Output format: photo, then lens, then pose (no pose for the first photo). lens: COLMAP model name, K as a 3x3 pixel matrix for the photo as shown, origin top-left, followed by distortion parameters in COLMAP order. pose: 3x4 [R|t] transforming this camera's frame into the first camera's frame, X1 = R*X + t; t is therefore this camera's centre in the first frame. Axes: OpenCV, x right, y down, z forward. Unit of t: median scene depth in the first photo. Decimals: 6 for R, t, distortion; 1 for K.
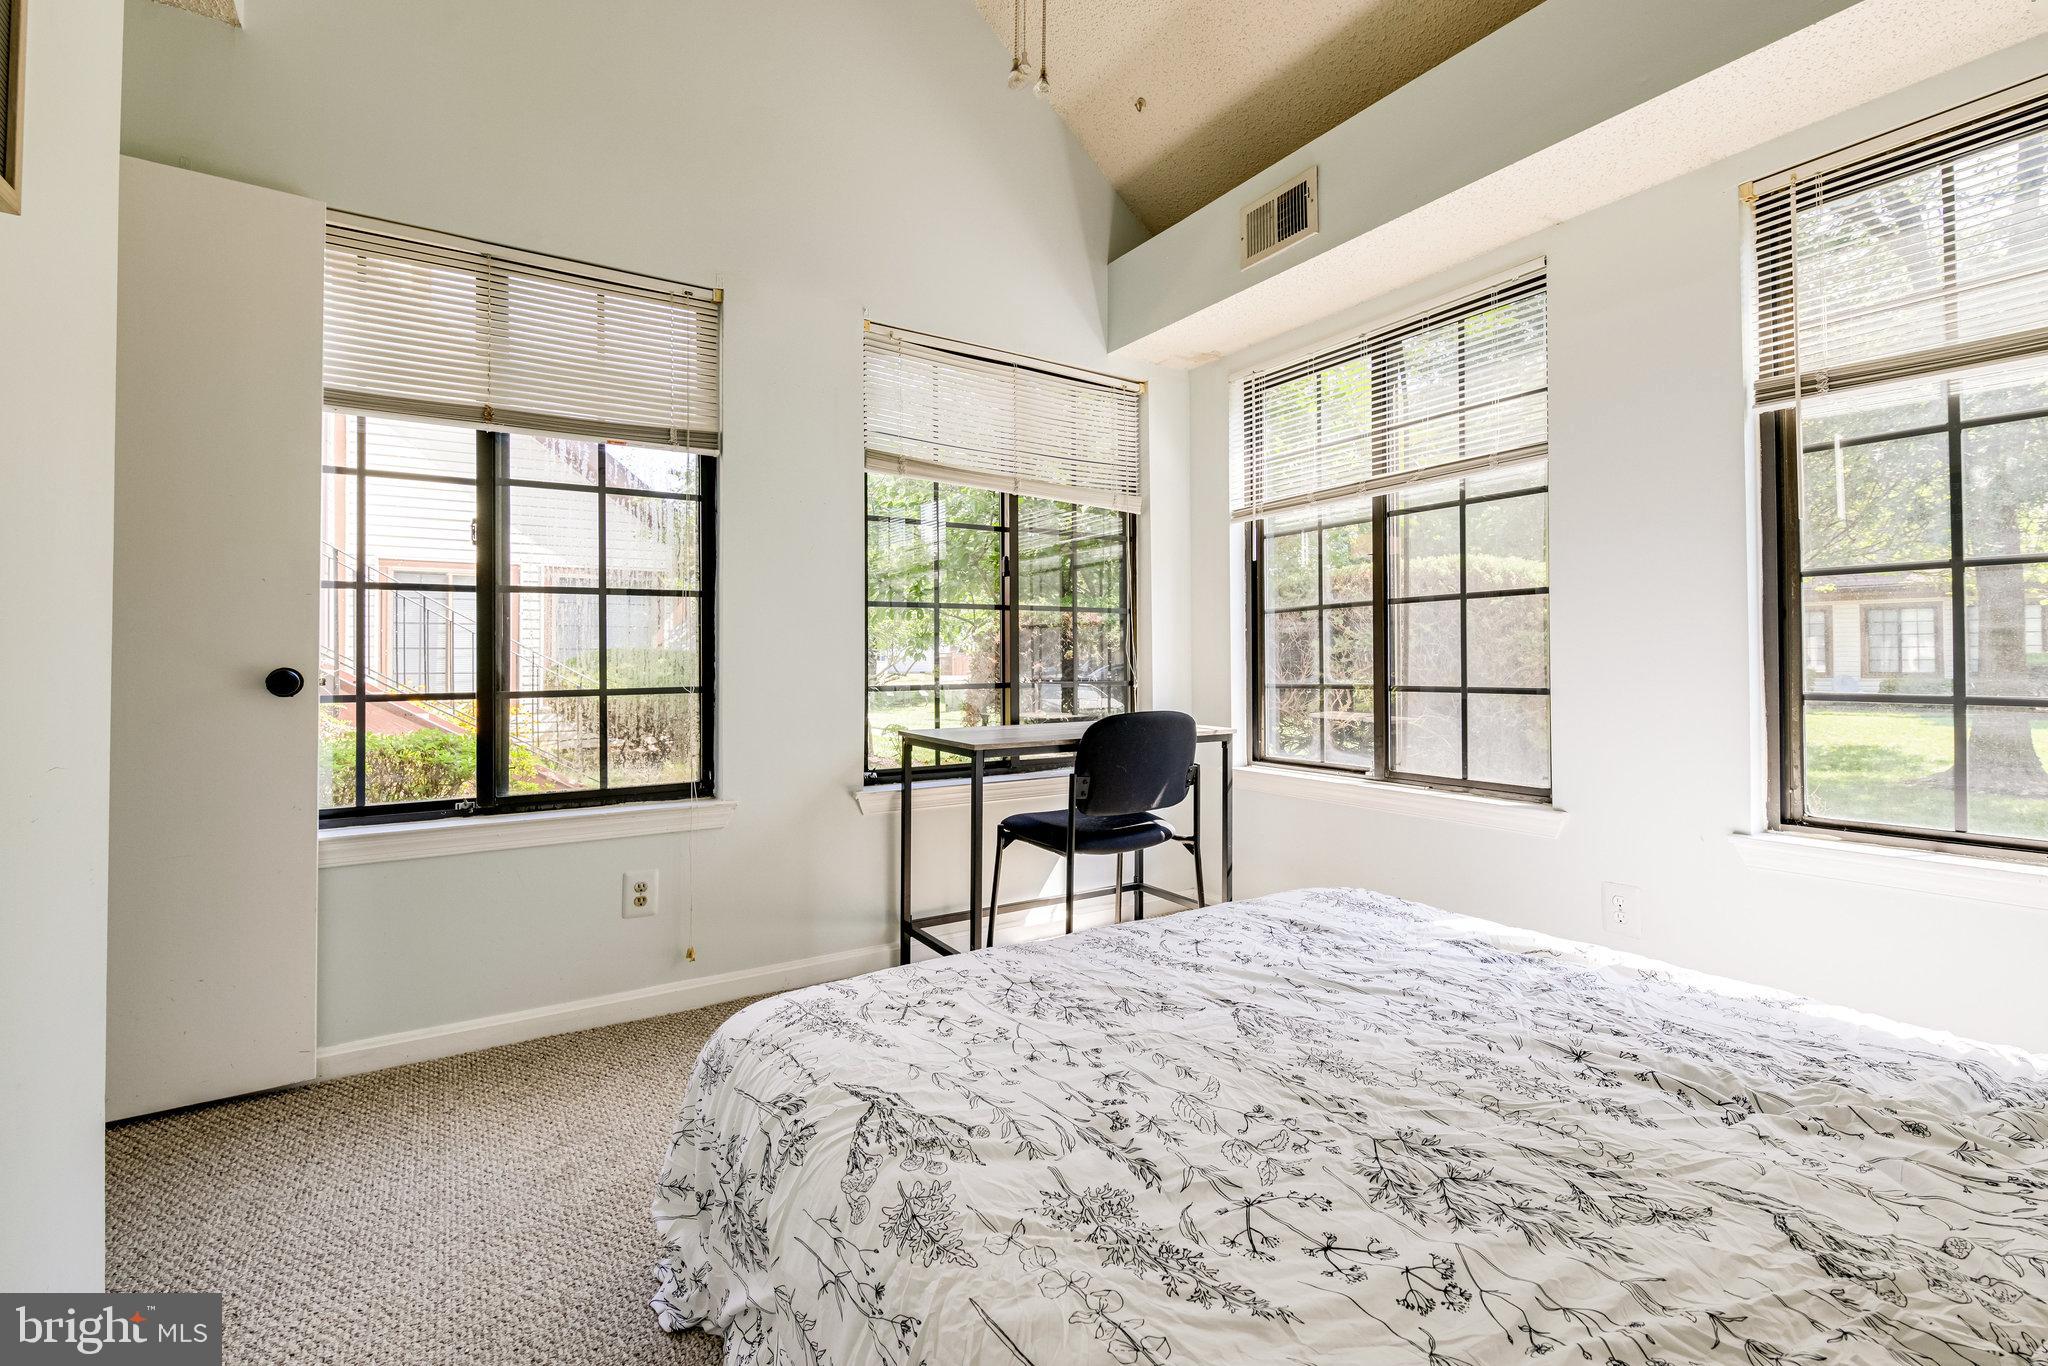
lens RADIAL K [[904.6, 0, 1015.7], [0, 904.6, 650.7], [0, 0, 1]] dist [0.026451, 0.000608]
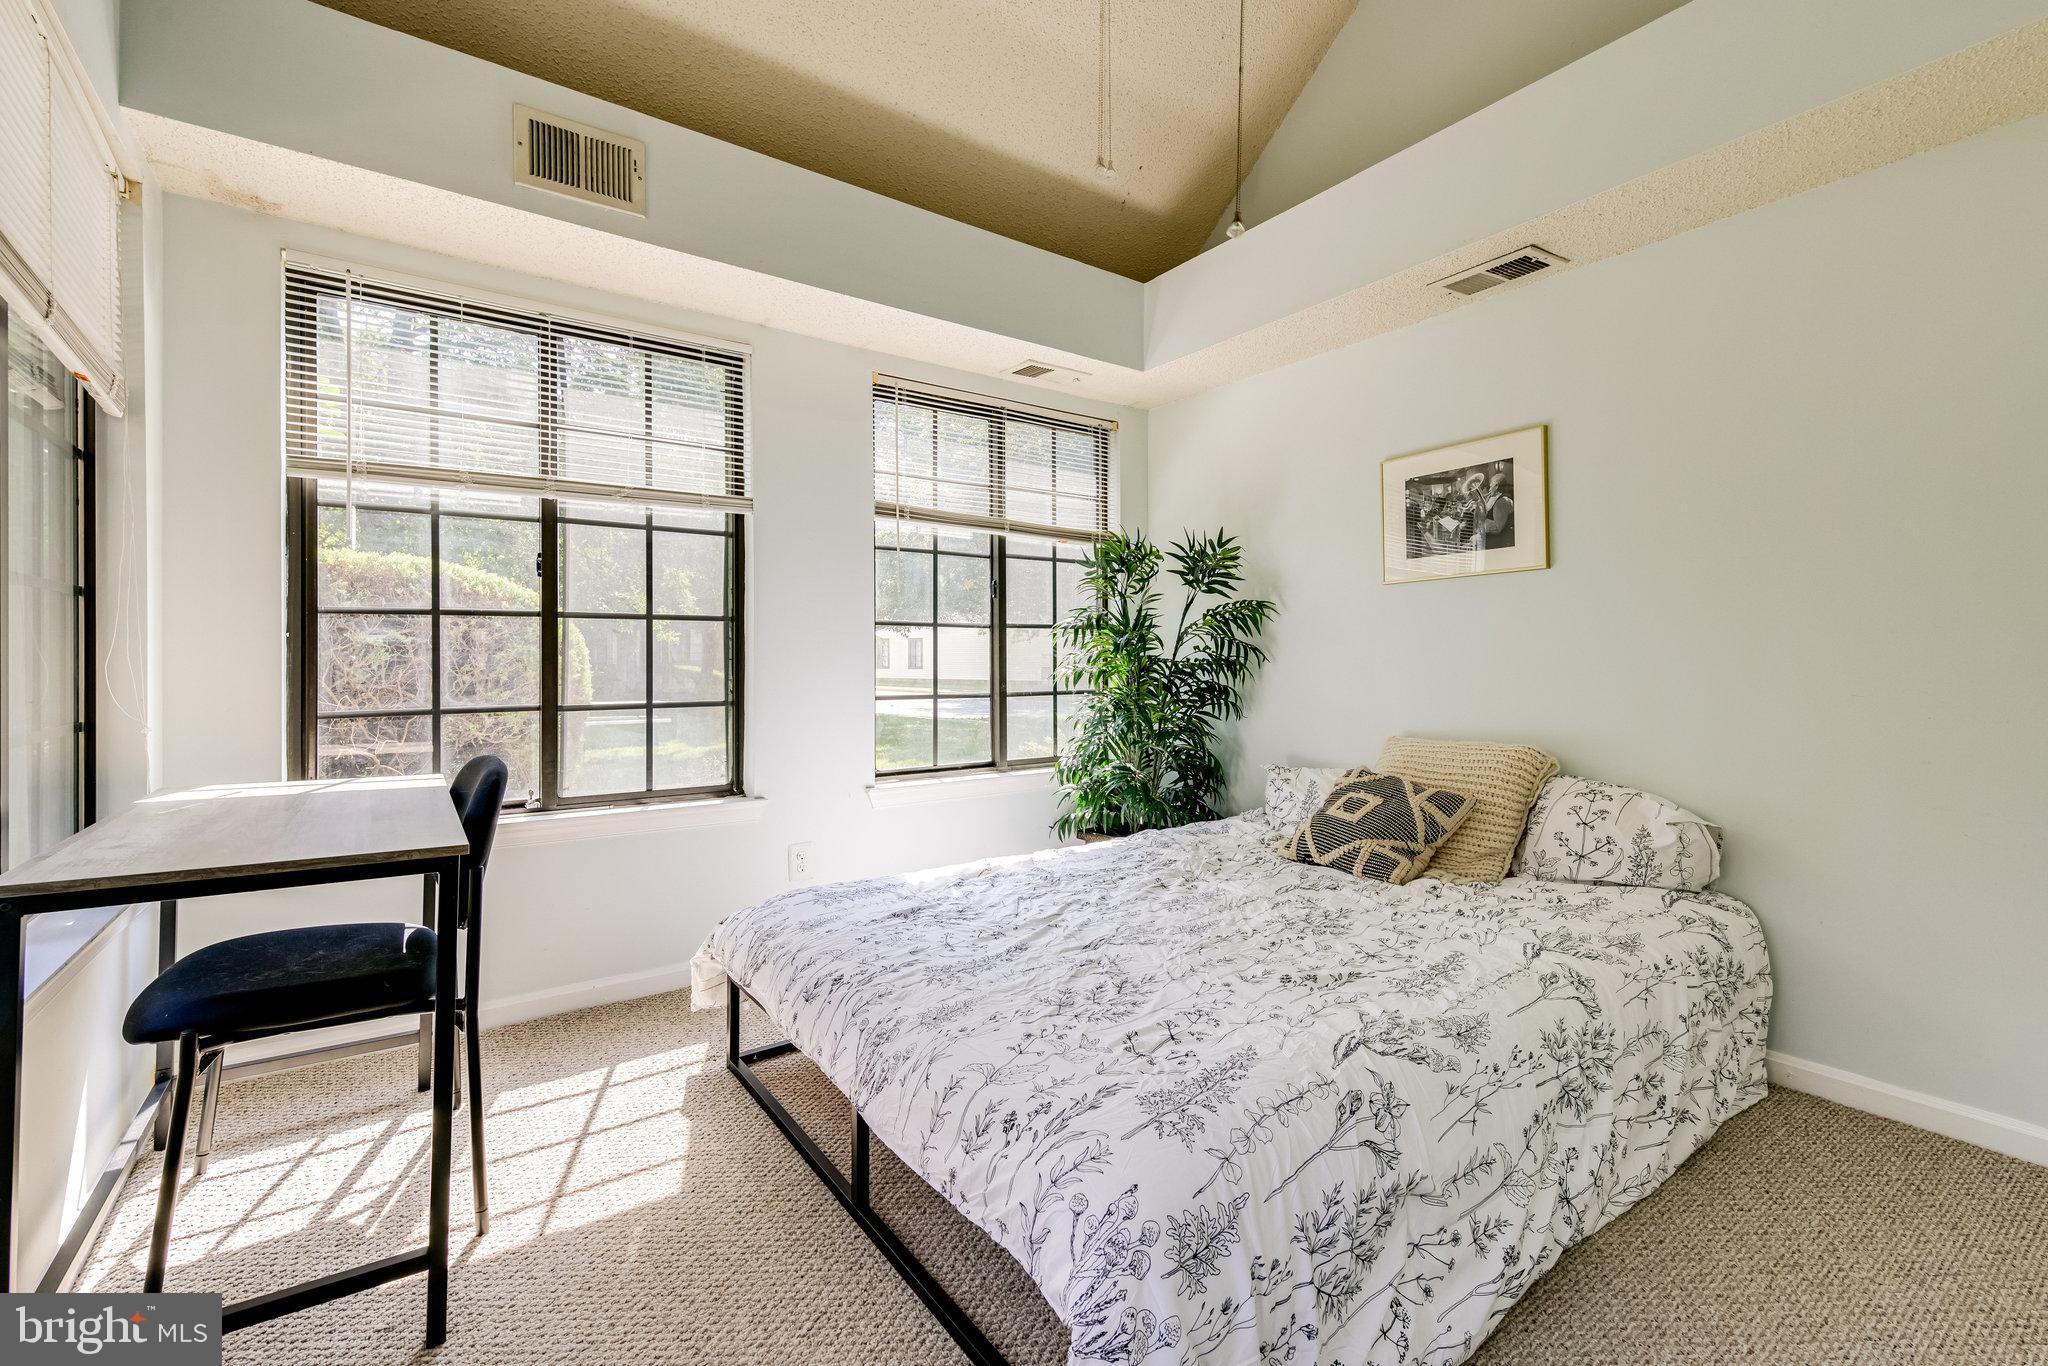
lens RADIAL K [[876.6, 0, 1022.1], [0, 876.6, 668.6], [0, 0, 1]] dist [0.020914, -0.009864]
pose [[-0.043863, -0.004635, 0.999027, -0.679569], [-0.007618, 0.999962, 0.004305, -0.010442], [-0.999009, -0.007421, -0.043897, 0.770475]]
